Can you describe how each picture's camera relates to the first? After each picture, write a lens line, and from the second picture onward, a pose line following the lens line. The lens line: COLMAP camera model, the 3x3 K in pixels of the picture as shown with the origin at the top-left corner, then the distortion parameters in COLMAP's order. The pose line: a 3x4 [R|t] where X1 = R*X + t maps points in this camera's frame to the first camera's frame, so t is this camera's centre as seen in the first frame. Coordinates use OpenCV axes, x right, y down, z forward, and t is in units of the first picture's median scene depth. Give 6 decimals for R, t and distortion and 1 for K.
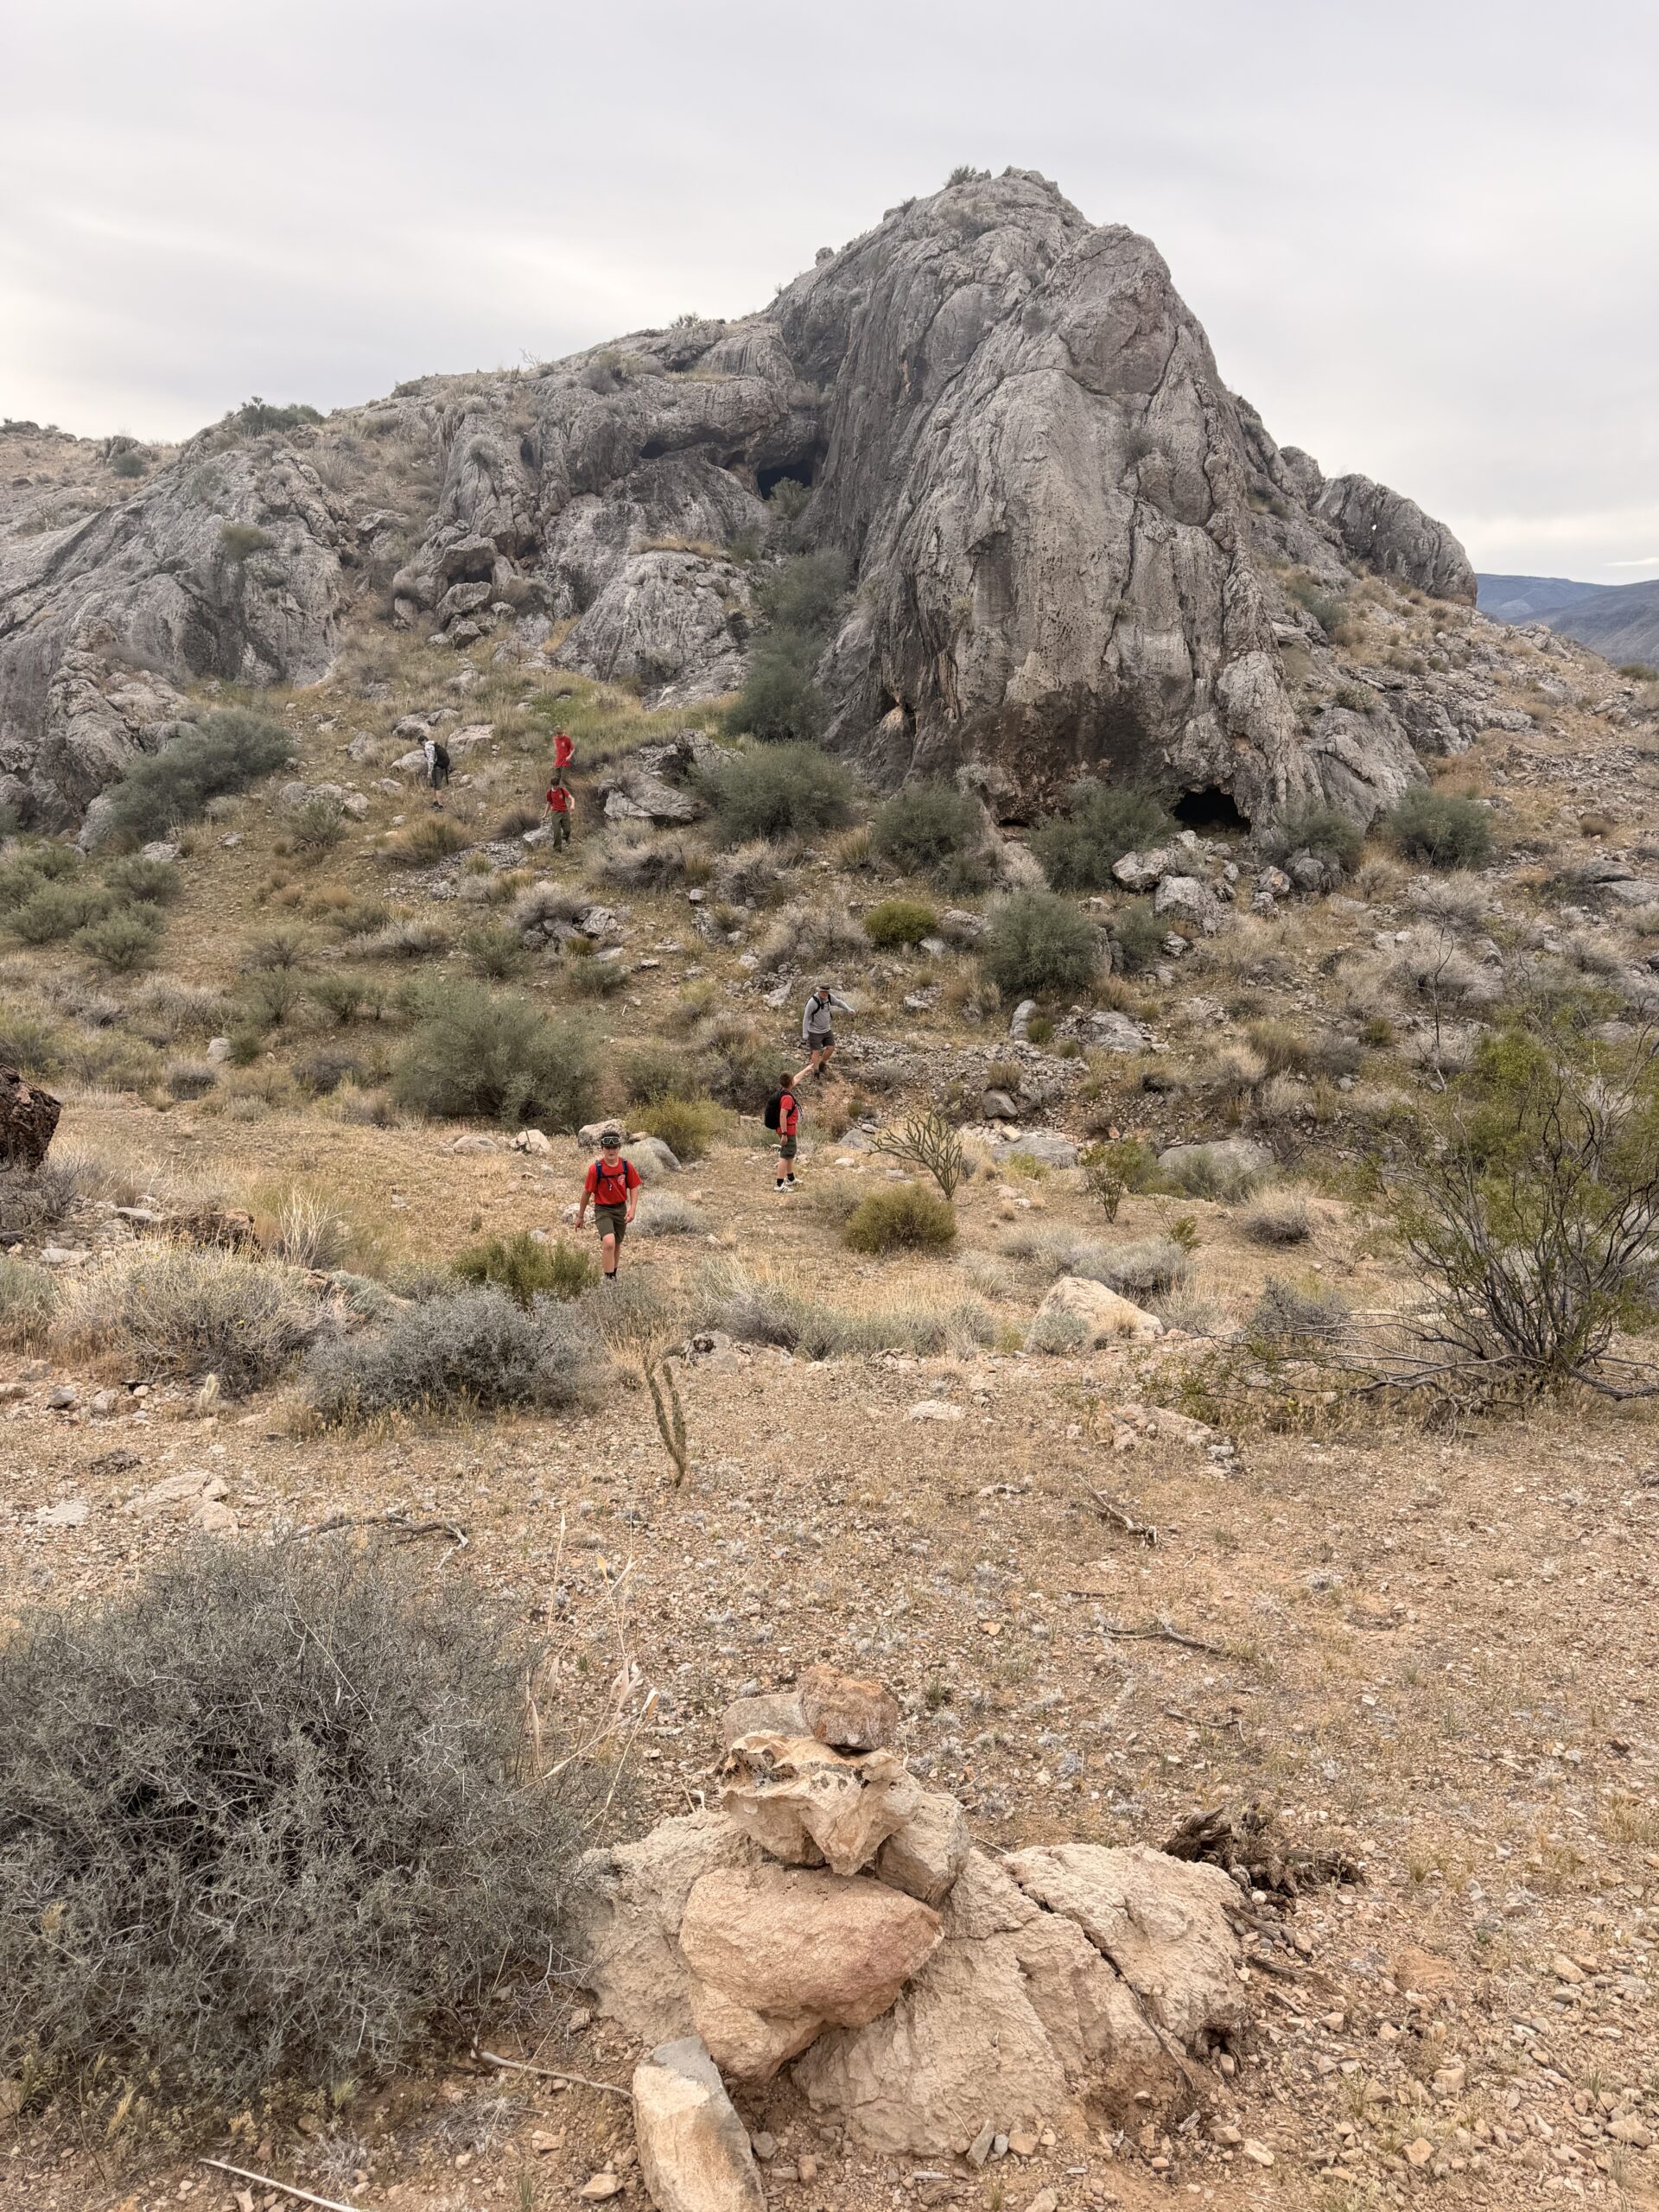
lens RADIAL K [[1598.9, 0, 822.2], [0, 1598.9, 1101.8], [0, 0, 1]] dist [0.057446, -0.047276]
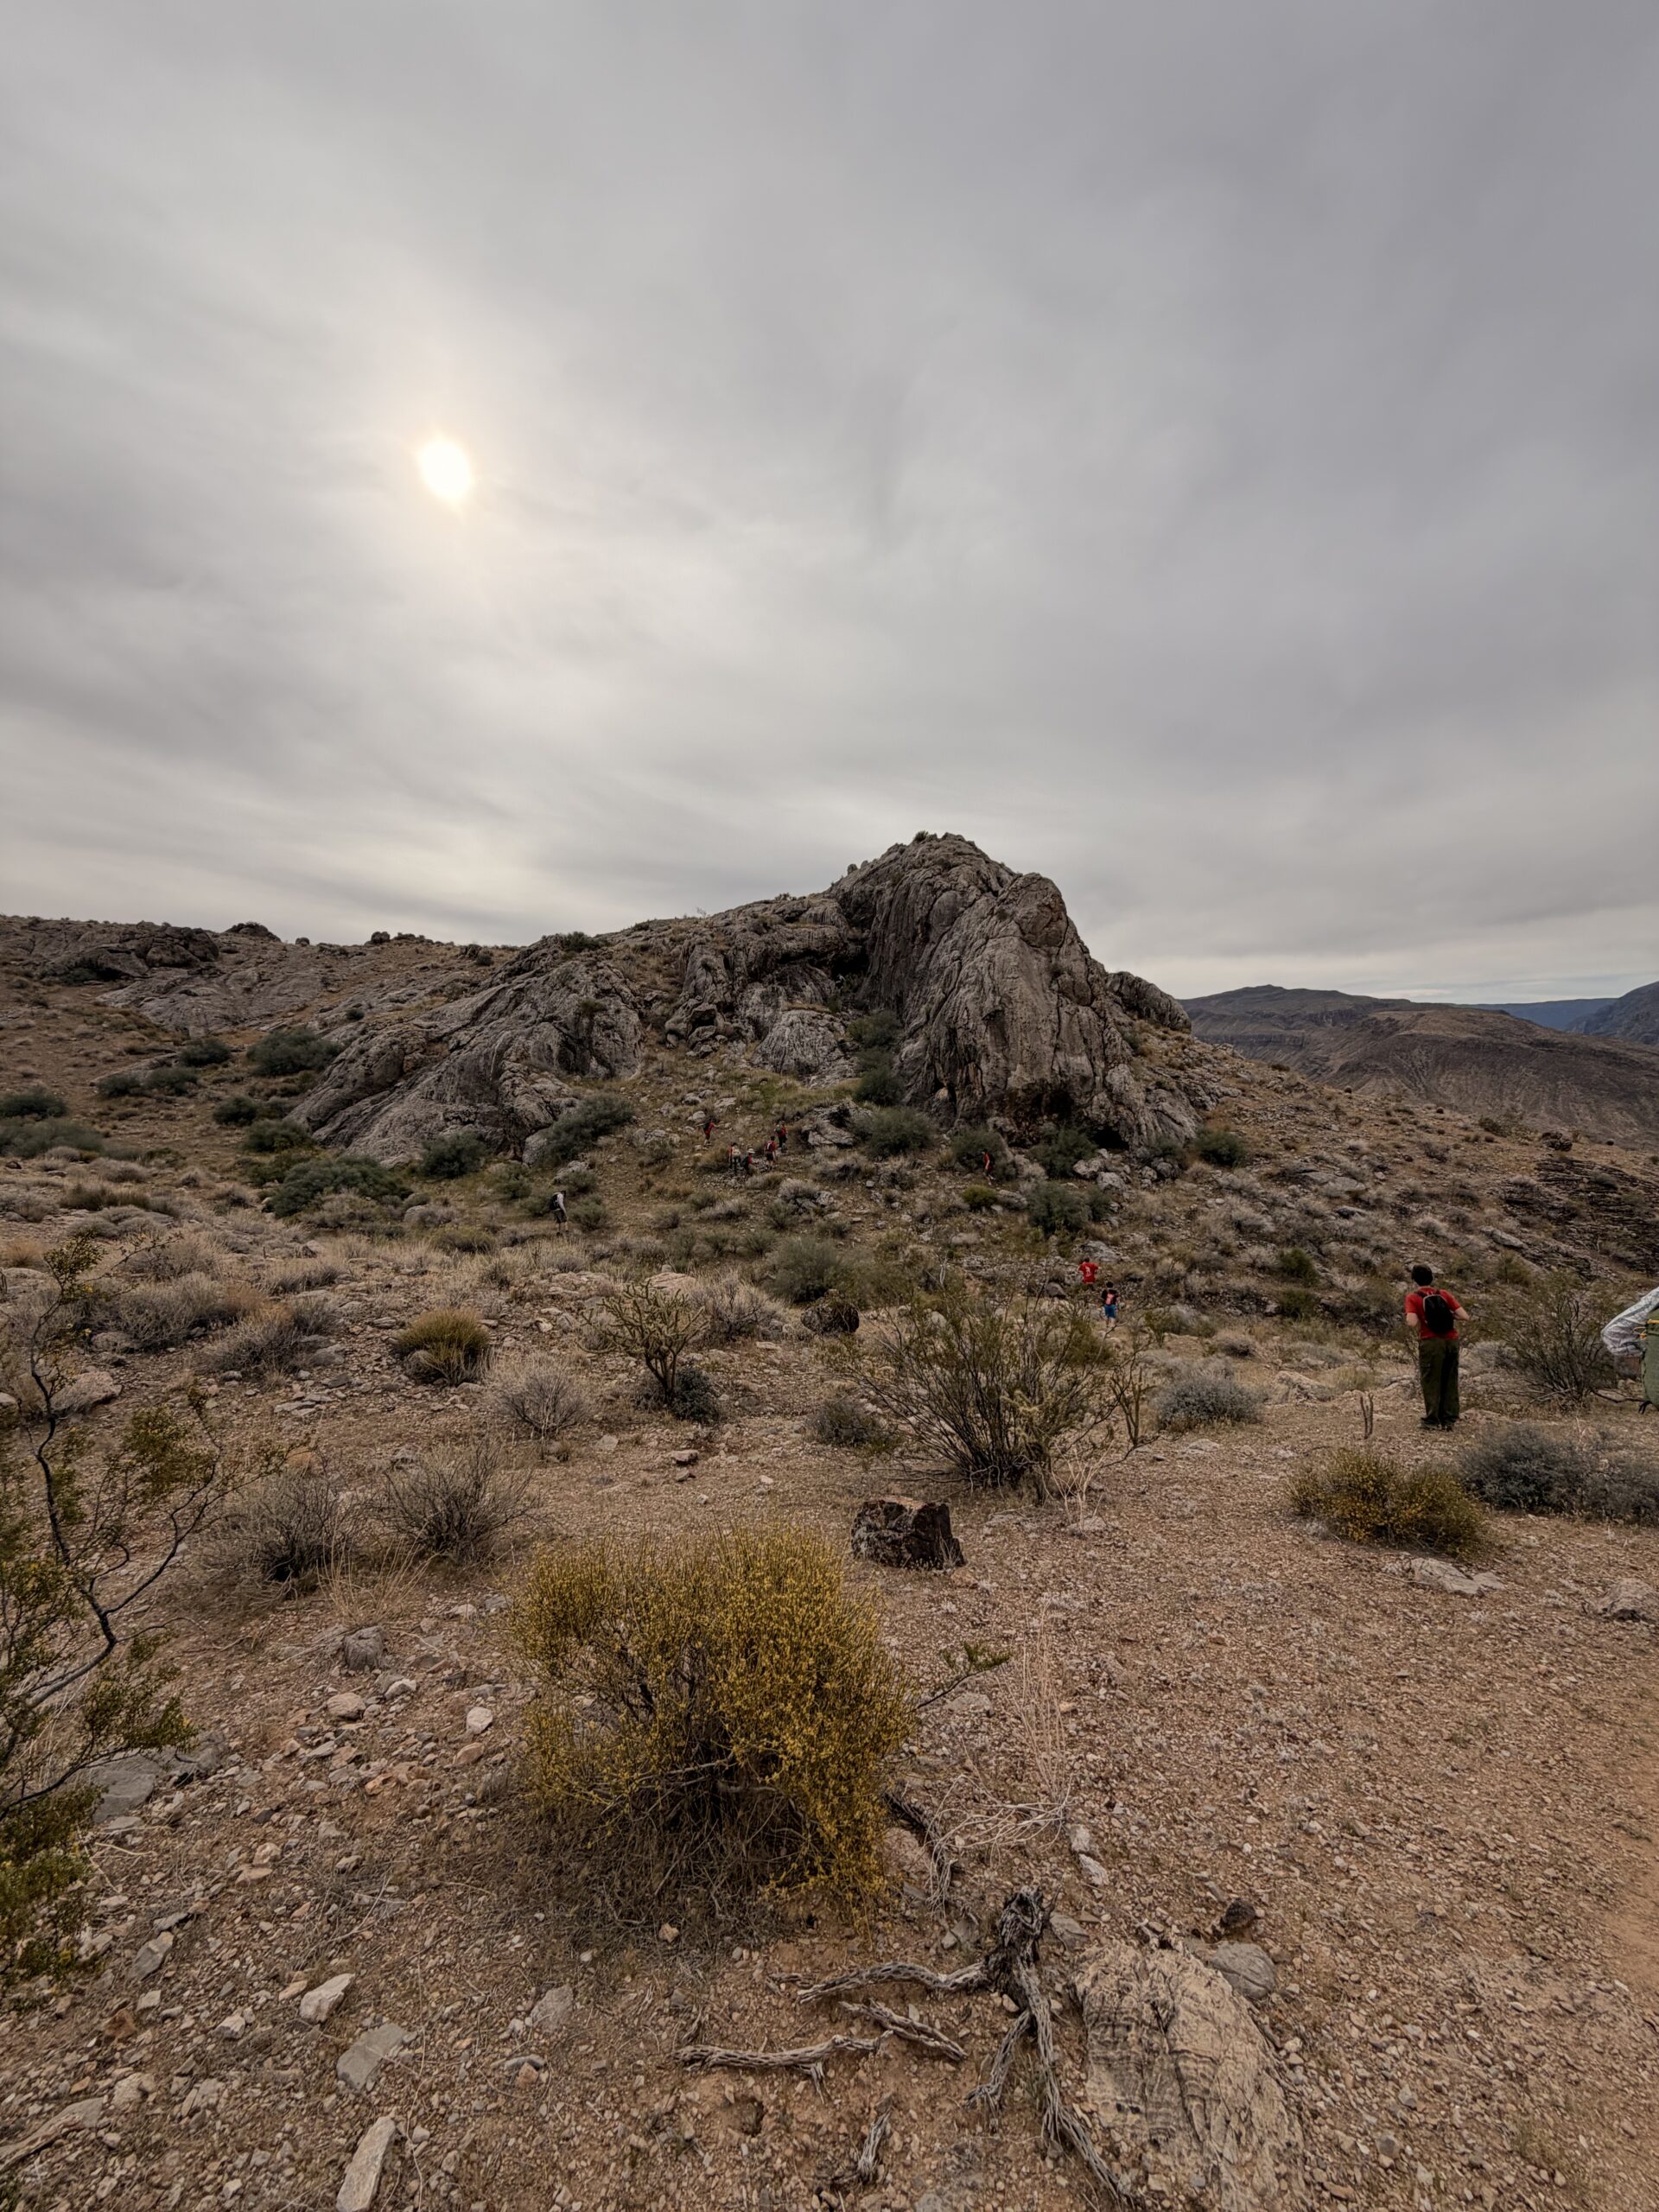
lens RADIAL K [[893.2, 0, 834.5], [0, 893.2, 1099.7], [0, 0, 1]] dist [0.030037, -0.000146]
pose [[0.997793, -0.011272, 0.065436, -0.164812], [0.023998, 0.980090, -0.197100, -0.011198], [-0.061911, 0.198235, 0.978197, -0.100671]]
